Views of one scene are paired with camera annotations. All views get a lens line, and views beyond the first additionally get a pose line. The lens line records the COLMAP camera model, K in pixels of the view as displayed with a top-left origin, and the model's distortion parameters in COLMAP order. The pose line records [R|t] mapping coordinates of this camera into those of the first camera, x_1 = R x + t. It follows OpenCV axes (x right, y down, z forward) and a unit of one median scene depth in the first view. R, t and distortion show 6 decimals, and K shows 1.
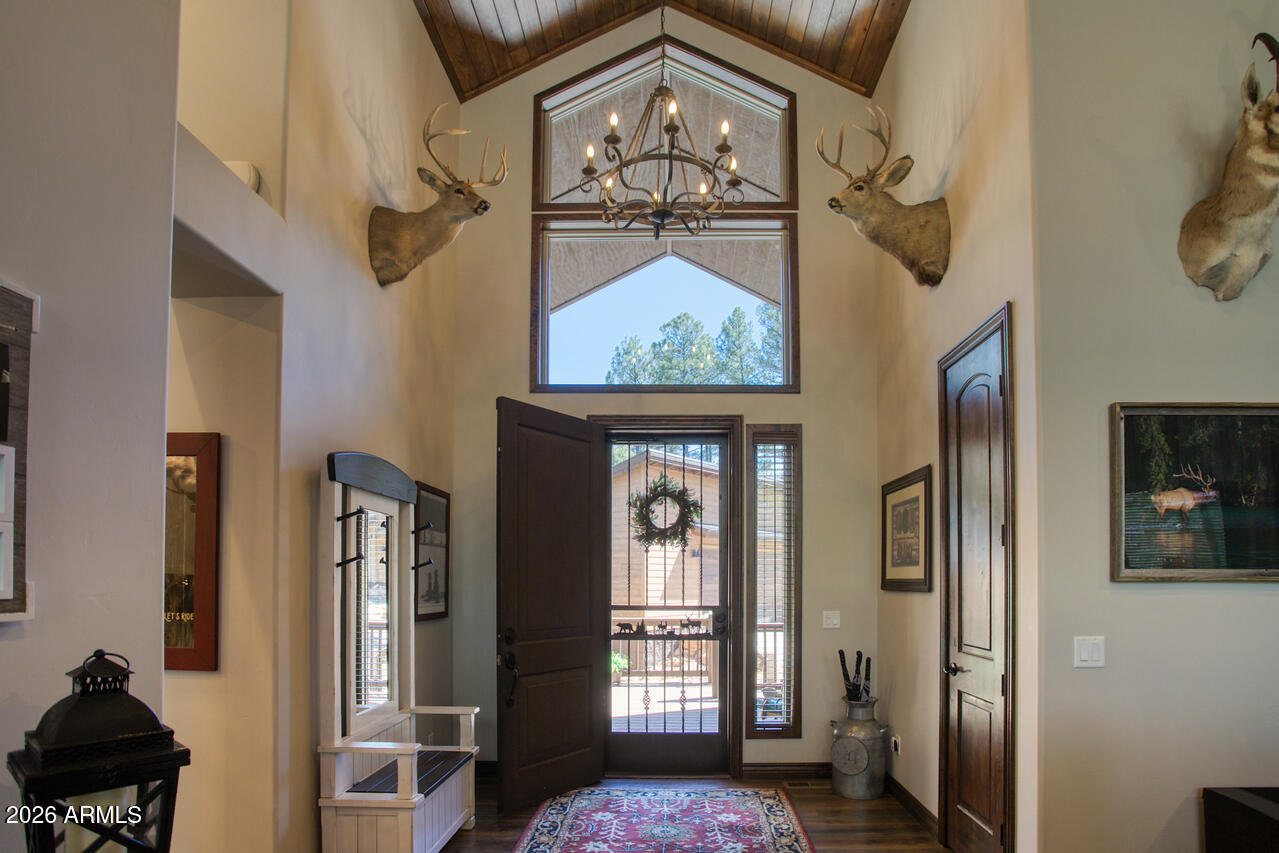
lens RADIAL K [[622.7, 0, 682.0], [0, 622.7, 565.9], [0, 0, 1]] dist [-0.046571, 0.006080]
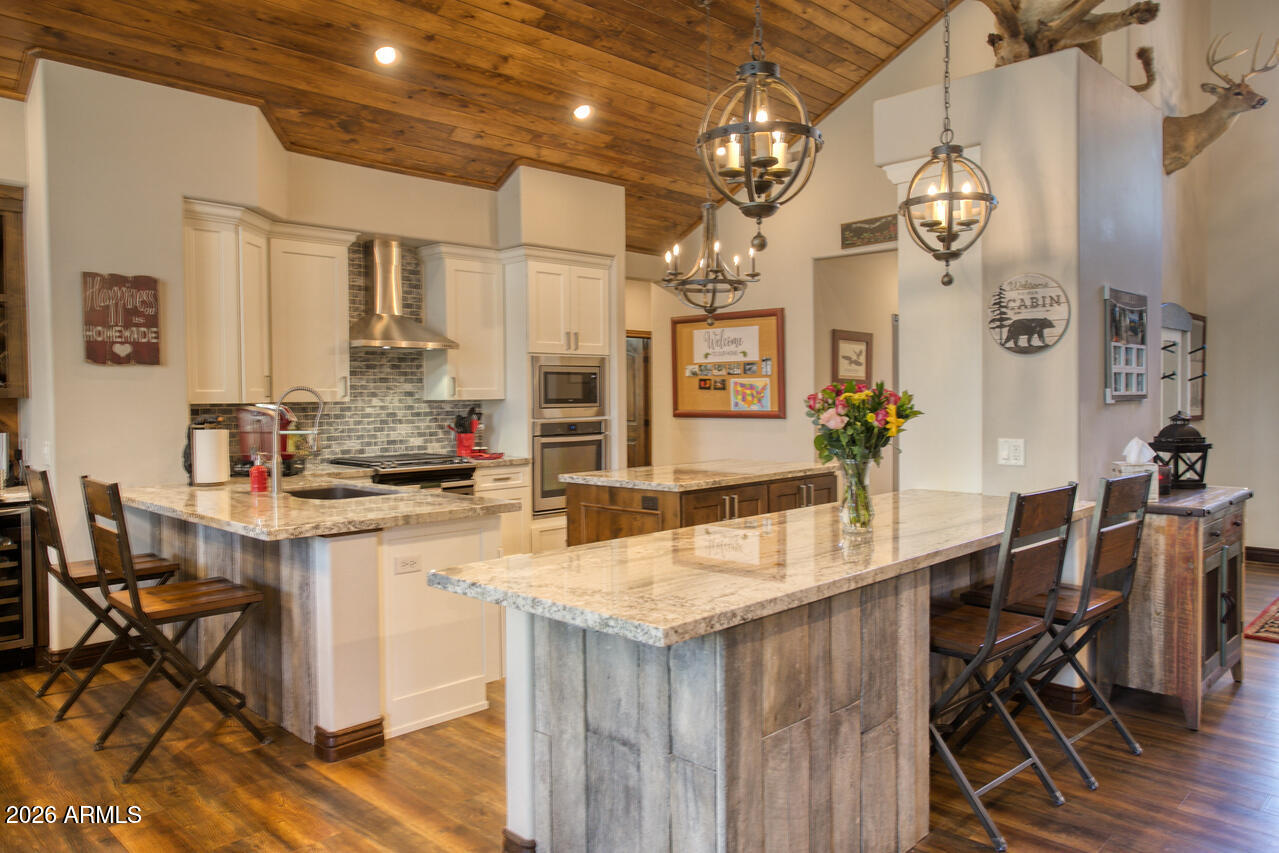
lens RADIAL K [[895.4, 0, 637.4], [0, 895.4, 422.4], [0, 0, 1]] dist [0.005881, 0.008735]
pose [[0.706706, 0.014412, -0.707361, 0.104754], [0.024865, 0.998669, 0.045190, -0.024727], [0.707070, -0.049524, 0.705407, -1.322097]]
